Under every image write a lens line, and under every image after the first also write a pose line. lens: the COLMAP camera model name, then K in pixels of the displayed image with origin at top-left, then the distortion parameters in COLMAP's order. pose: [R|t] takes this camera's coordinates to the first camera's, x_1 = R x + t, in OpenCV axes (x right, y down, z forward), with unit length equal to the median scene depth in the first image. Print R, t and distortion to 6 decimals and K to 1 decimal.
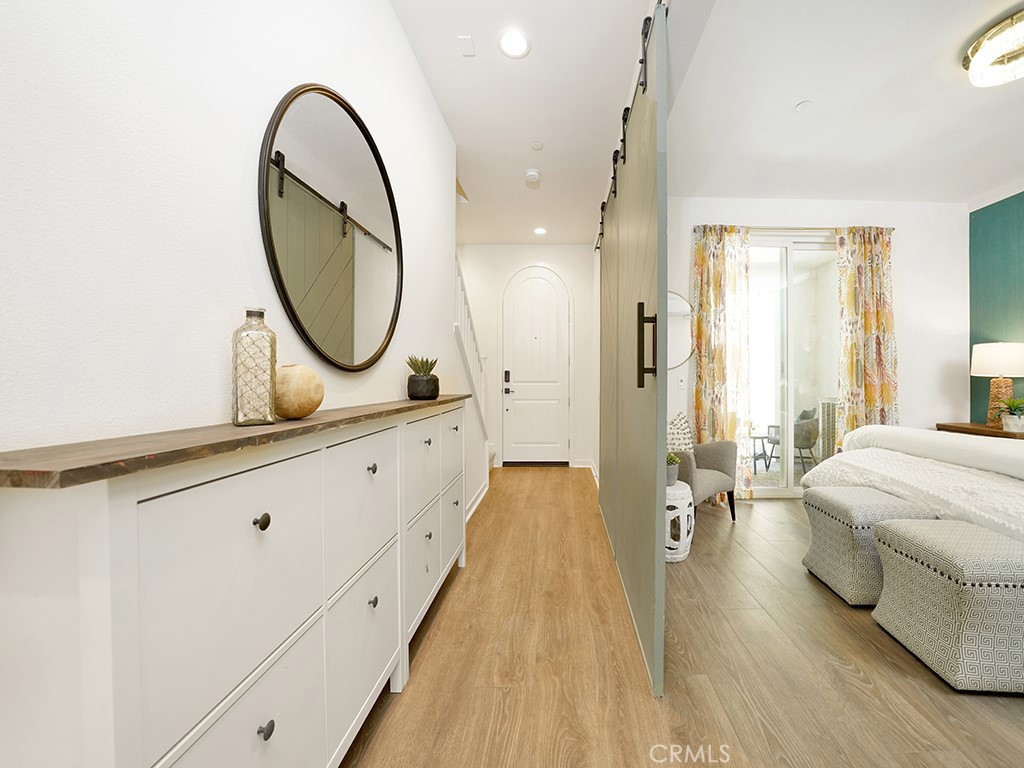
lens RADIAL K [[362.1, 0, 512.0], [0, 362.1, 384.0], [0, 0, 1]] dist [-0.029257, 0.000029]
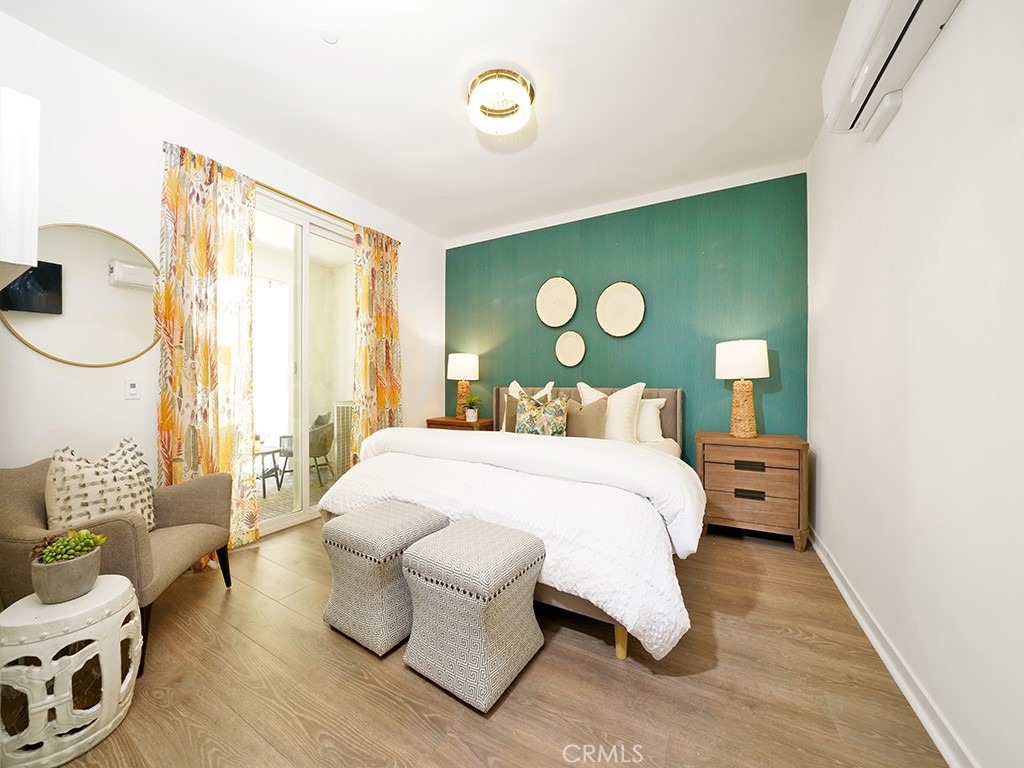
lens RADIAL K [[354.7, 0, 526.8], [0, 354.7, 373.4], [0, 0, 1]] dist [-0.001005, -0.000177]
pose [[0.338947, 0.019840, 0.940596, 0.181219], [0.015743, 0.999518, -0.026756, -0.004027], [-0.940674, 0.023876, 0.338472, 0.235567]]
